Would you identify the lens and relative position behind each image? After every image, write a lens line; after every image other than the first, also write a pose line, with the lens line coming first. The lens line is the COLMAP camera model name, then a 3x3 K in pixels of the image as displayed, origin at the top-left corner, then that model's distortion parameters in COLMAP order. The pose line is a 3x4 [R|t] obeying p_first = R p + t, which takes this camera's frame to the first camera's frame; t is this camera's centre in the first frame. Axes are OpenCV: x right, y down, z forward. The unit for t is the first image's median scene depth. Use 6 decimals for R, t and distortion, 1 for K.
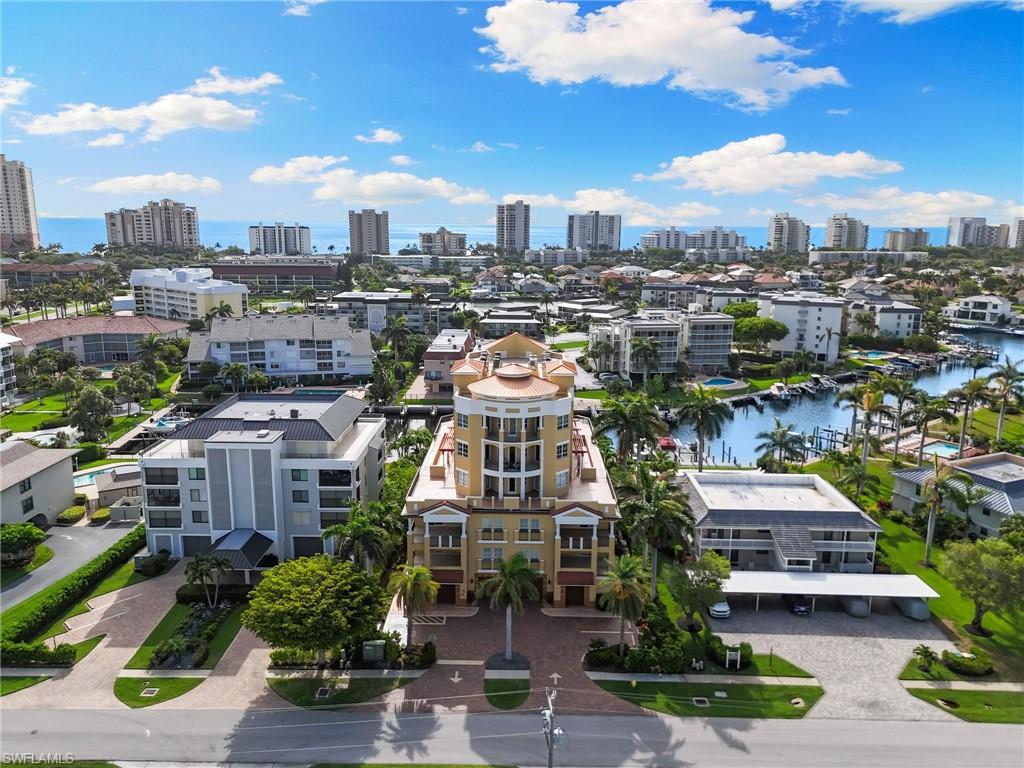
lens RADIAL K [[766.5, 0, 515.6], [0, 766.5, 393.9], [0, 0, 1]] dist [0.113110, -0.156156]
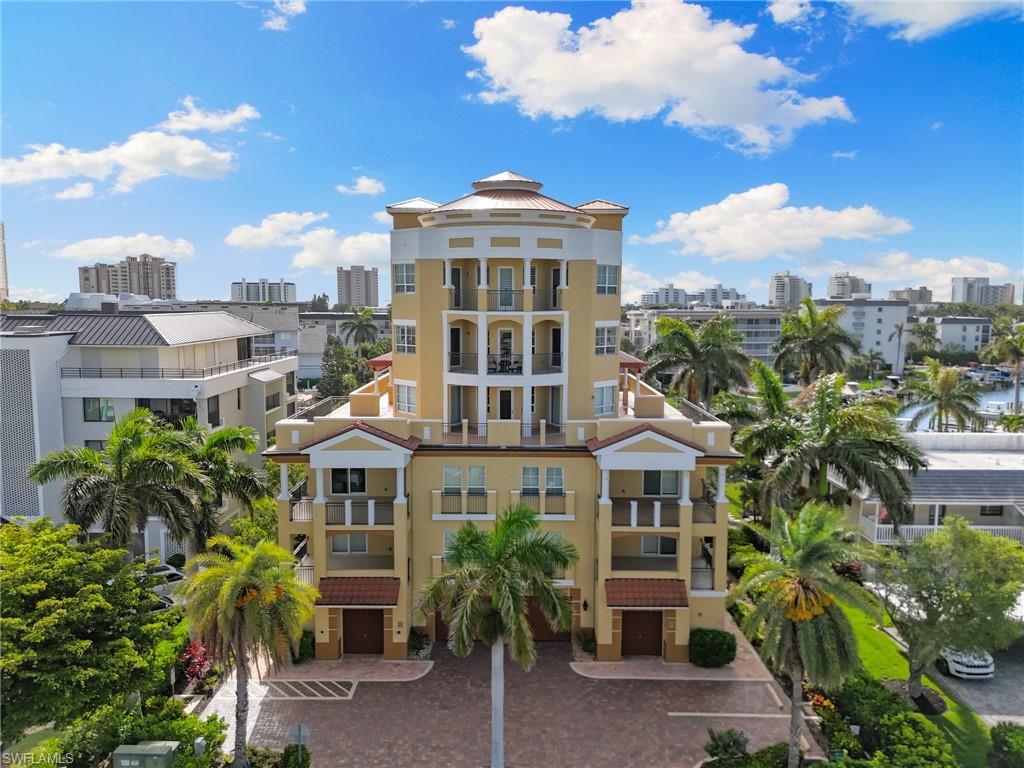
lens RADIAL K [[766.0, 0, 512.0], [0, 766.0, 384.0], [0, 0, 1]] dist [0.050337, -0.009873]
pose [[0.999957, -0.004540, 0.008129, -0.003684], [0.005415, 0.993792, -0.111124, 0.147723], [-0.007574, 0.111163, 0.993773, 0.474155]]
